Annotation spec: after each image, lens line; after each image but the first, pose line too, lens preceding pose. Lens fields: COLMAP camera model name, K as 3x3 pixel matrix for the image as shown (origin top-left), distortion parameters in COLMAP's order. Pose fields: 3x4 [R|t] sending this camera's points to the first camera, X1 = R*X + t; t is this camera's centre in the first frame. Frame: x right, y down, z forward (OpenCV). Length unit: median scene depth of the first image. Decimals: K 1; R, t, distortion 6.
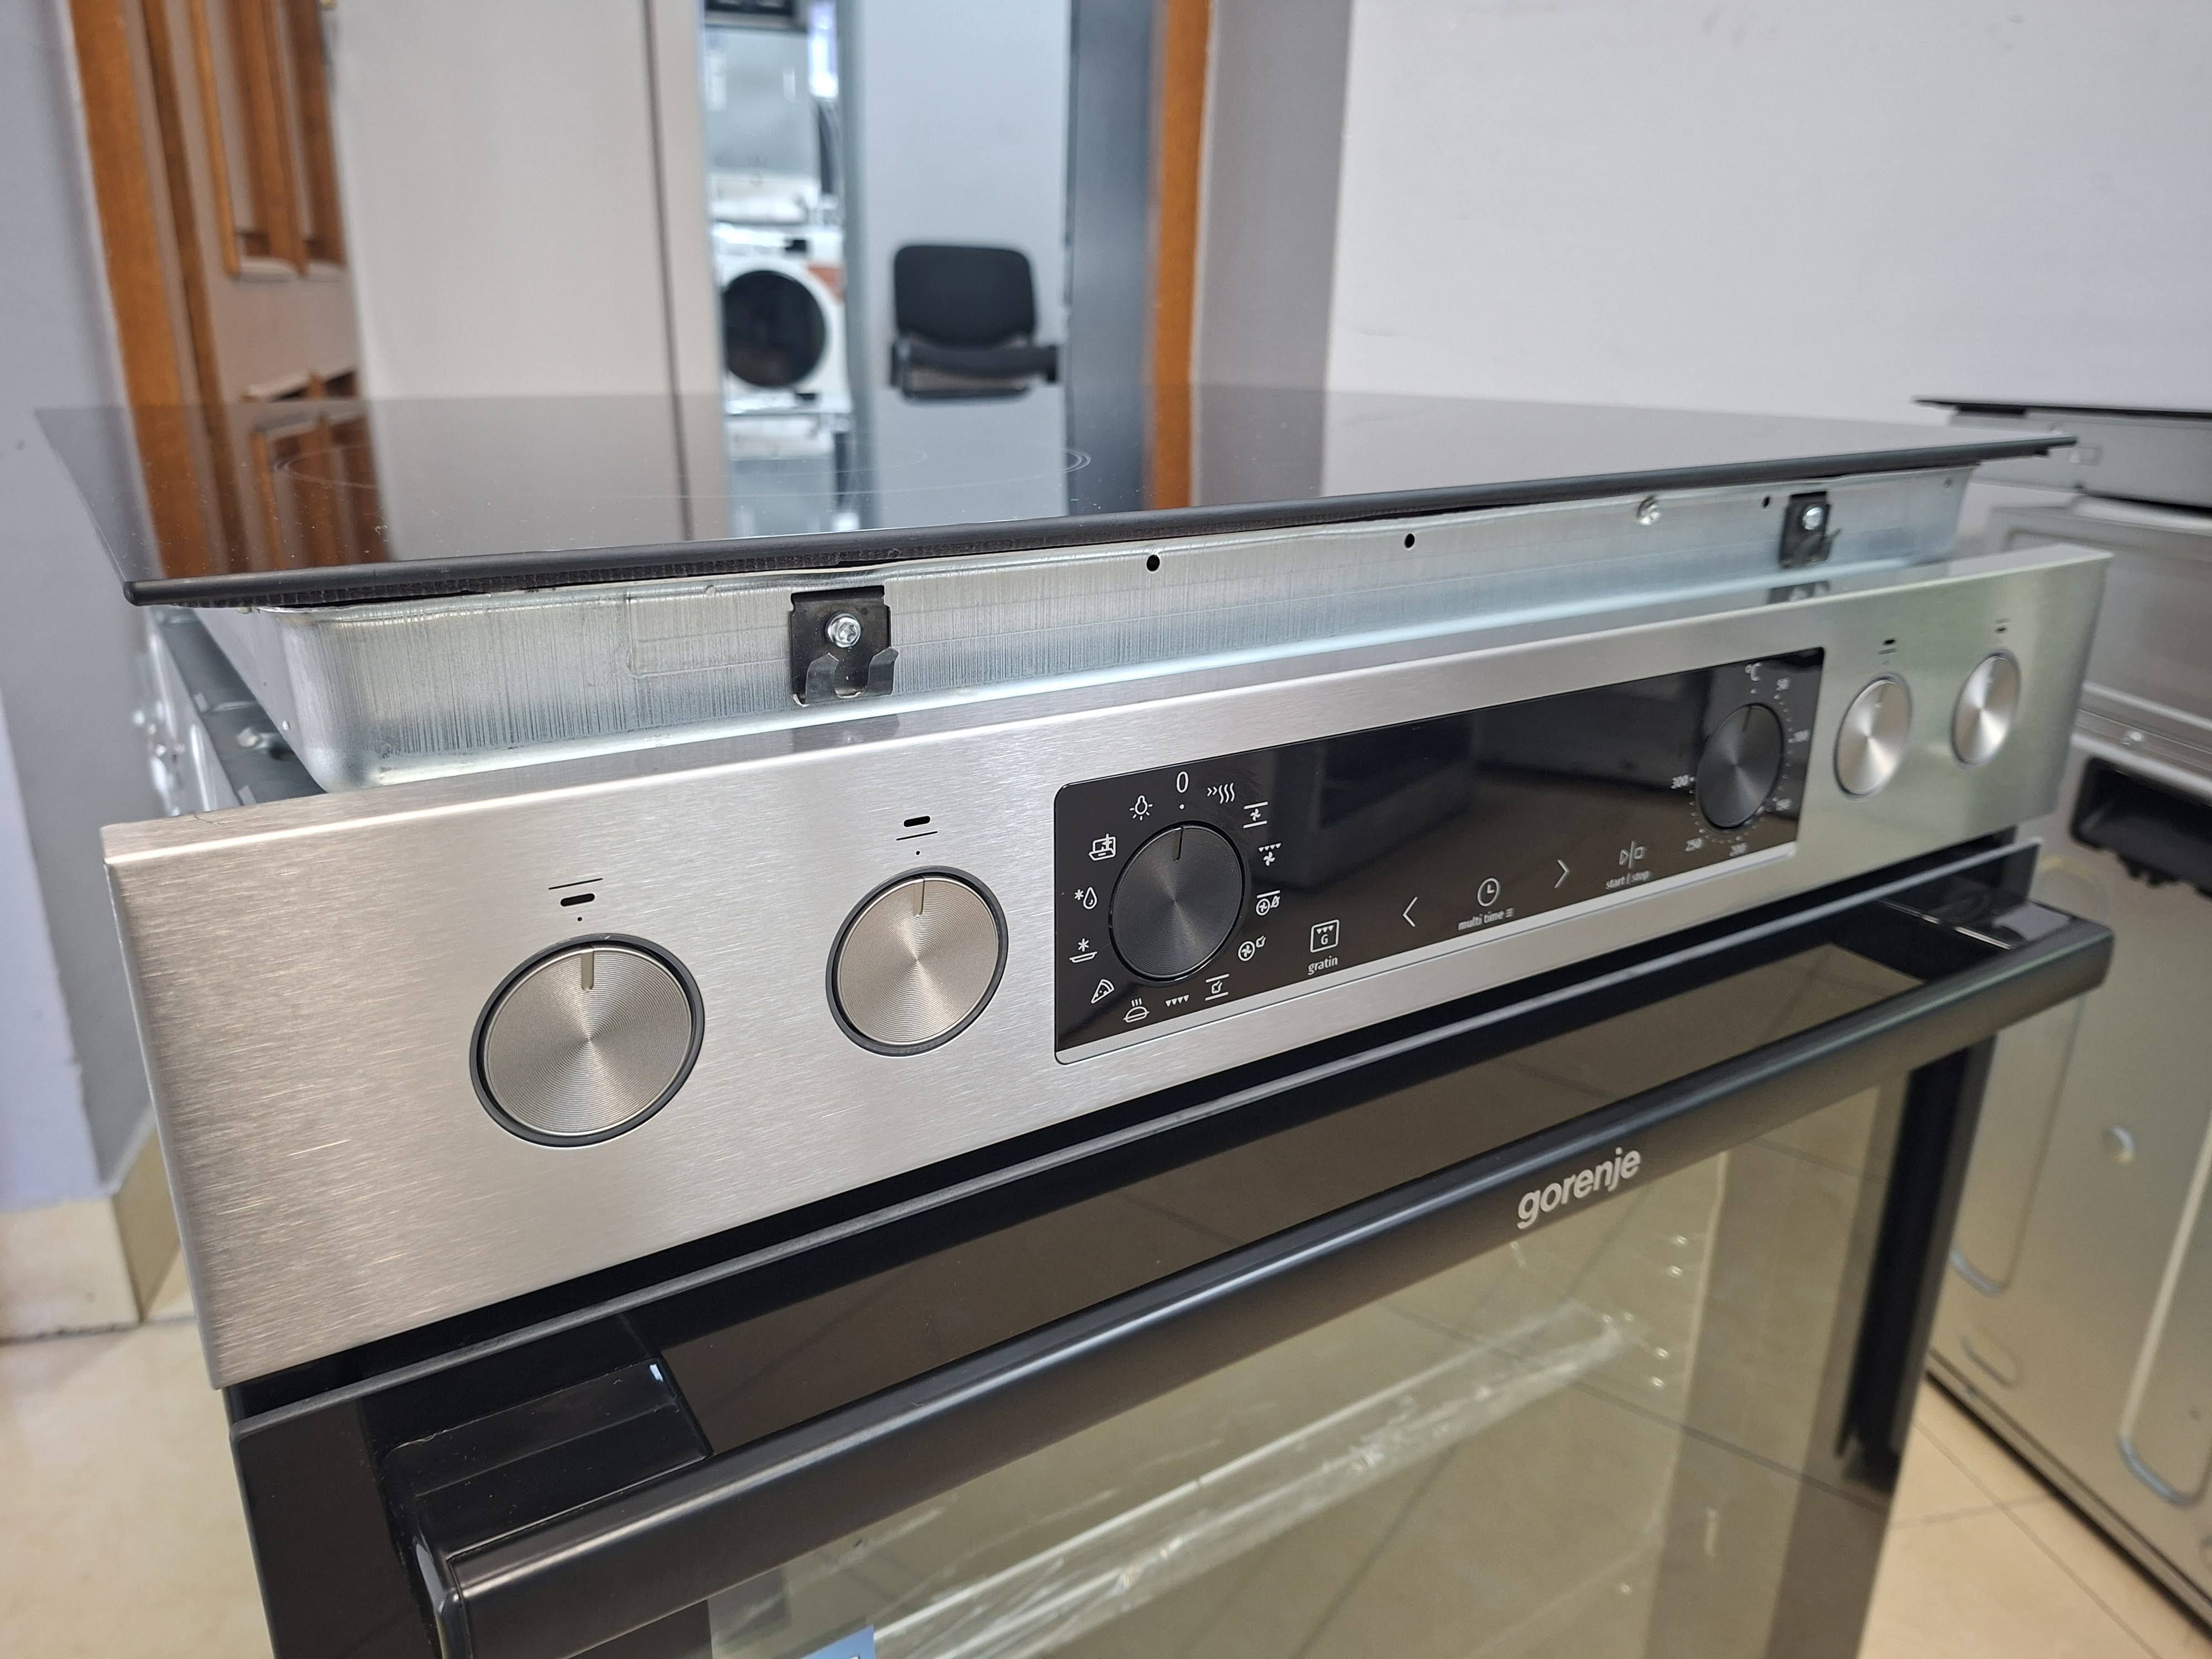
lens RADIAL K [[1568.0, 0, 1106.8], [0, 1568.0, 832.4], [0, 0, 1]] dist [0.072249, -0.051081]
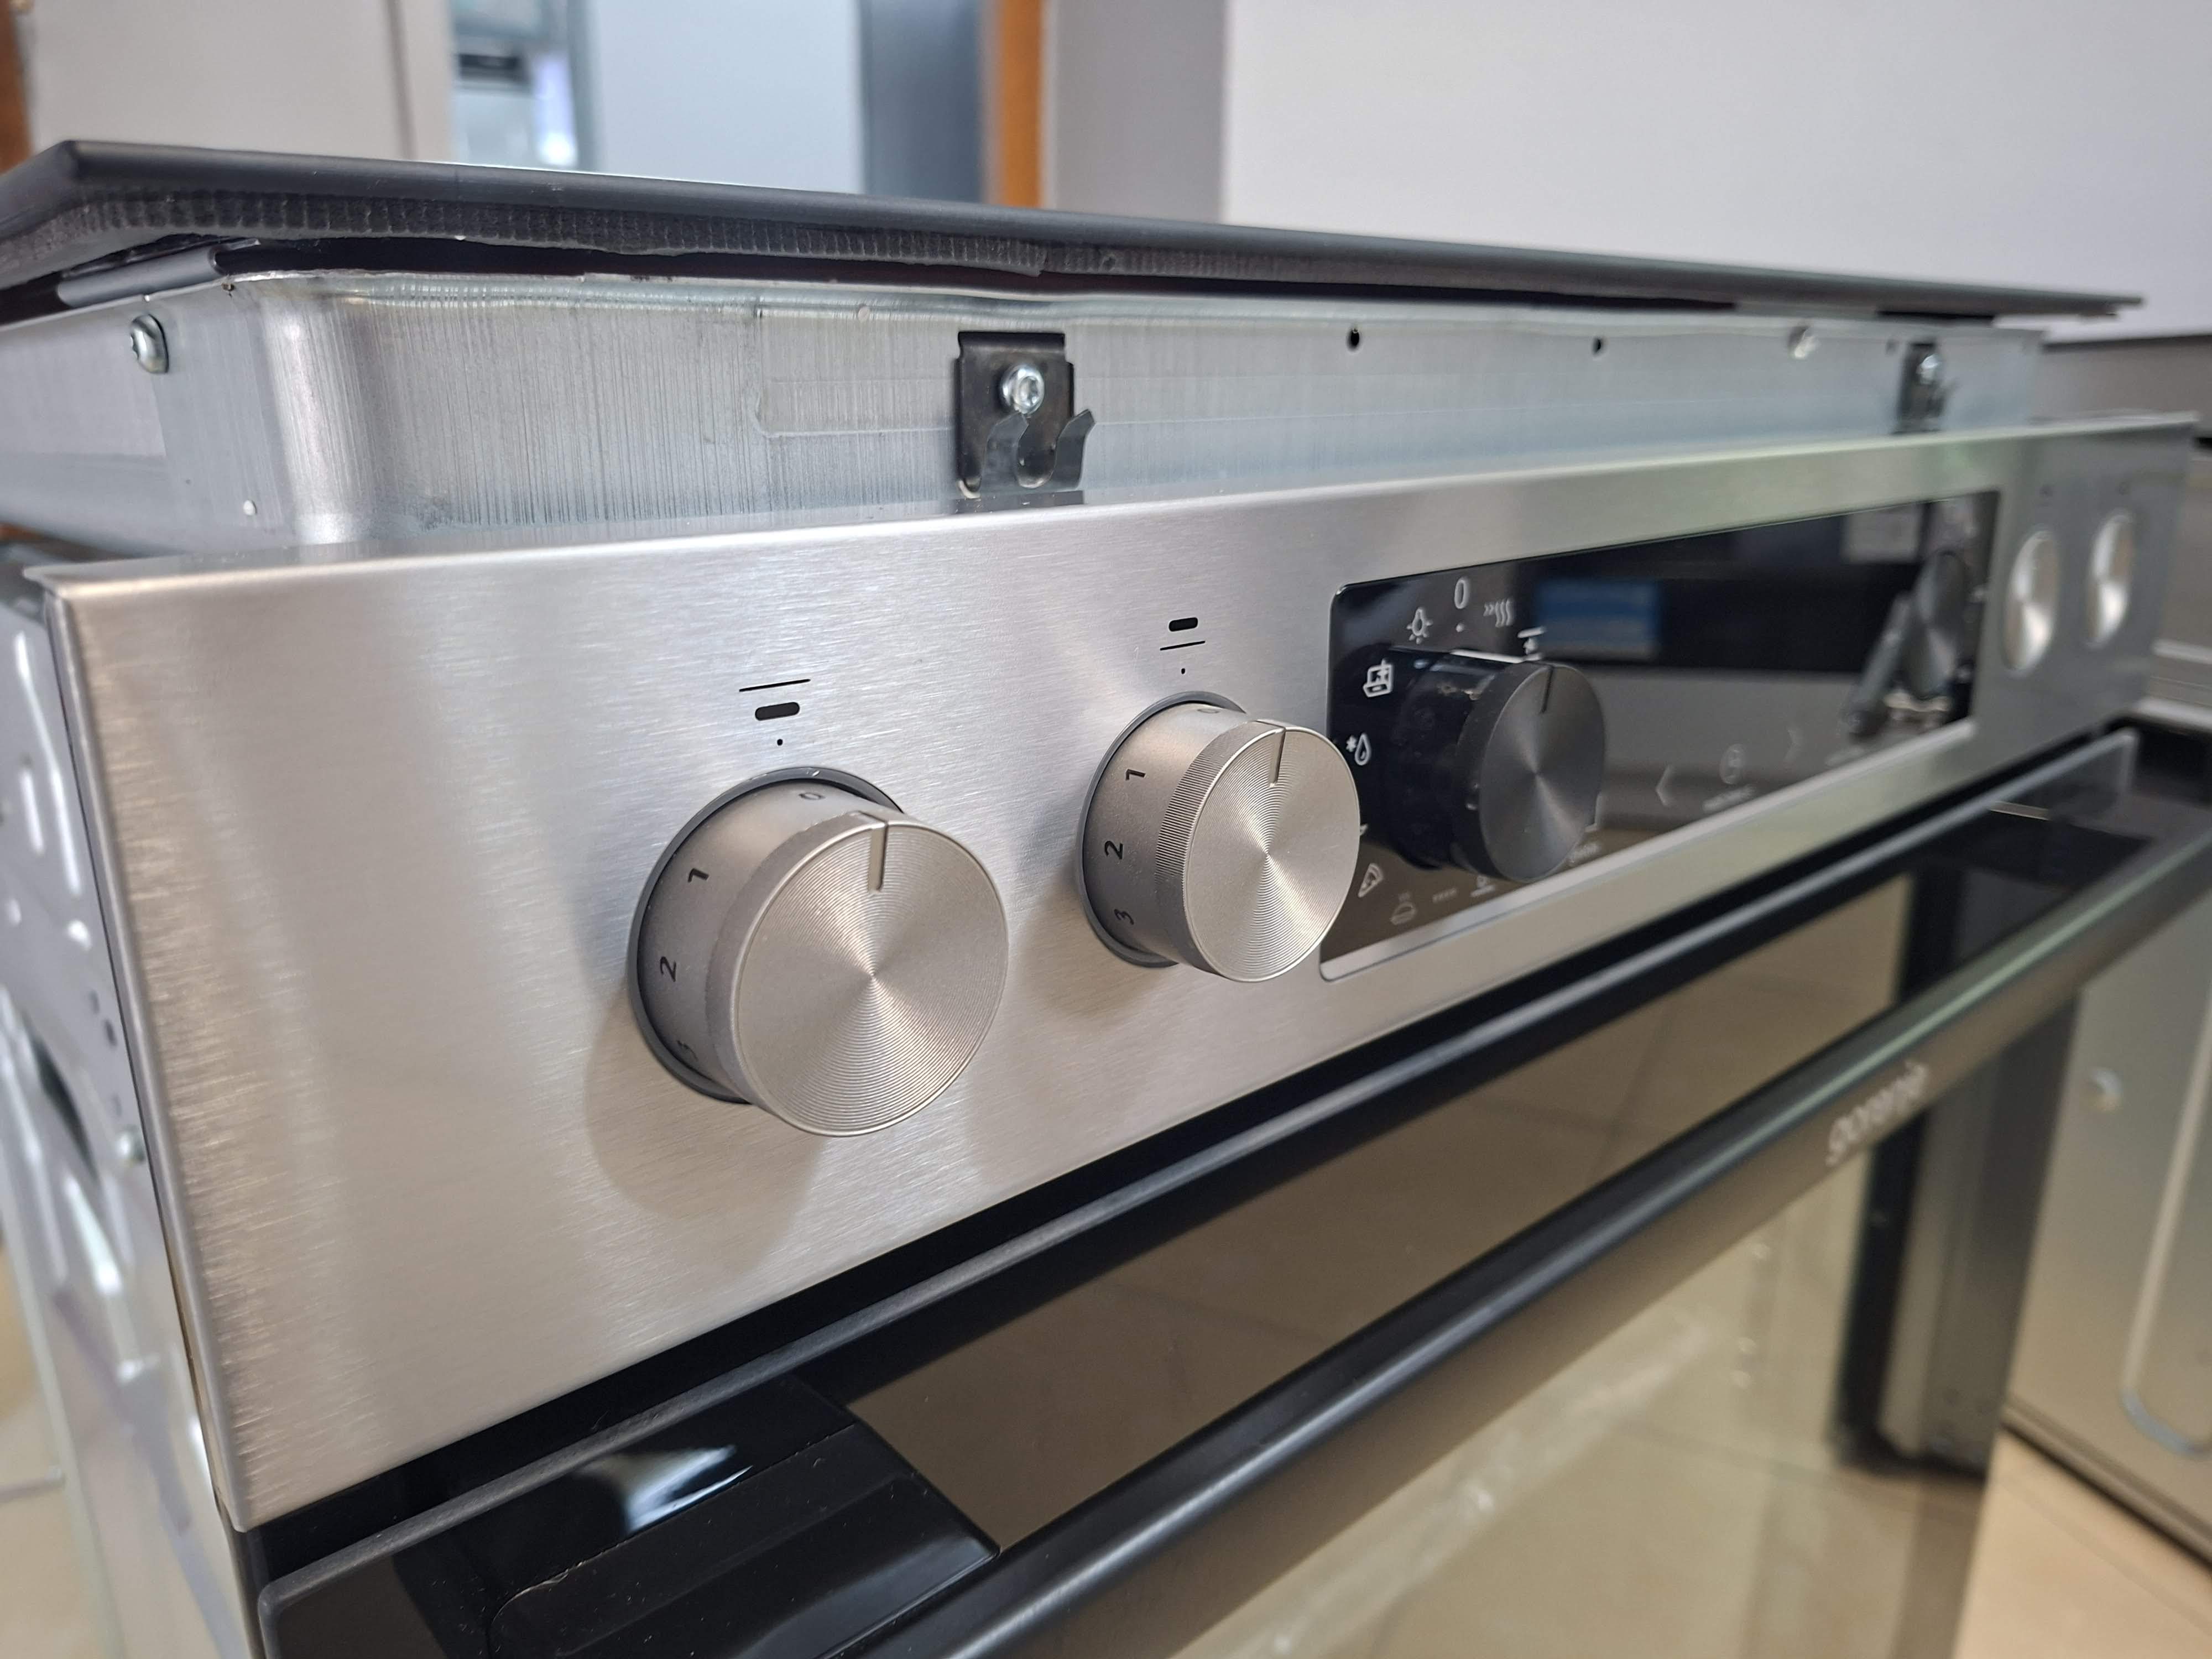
lens RADIAL K [[1568.0, 0, 1061.9], [0, 1568.0, 861.5], [0, 0, 1]] dist [0.072249, -0.051081]
pose [[0.990432, -0.064276, 0.122122, -0.251867], [0.068325, 0.997234, -0.029256, 0.109428], [-0.119904, 0.037320, 0.992084, 0.290612]]
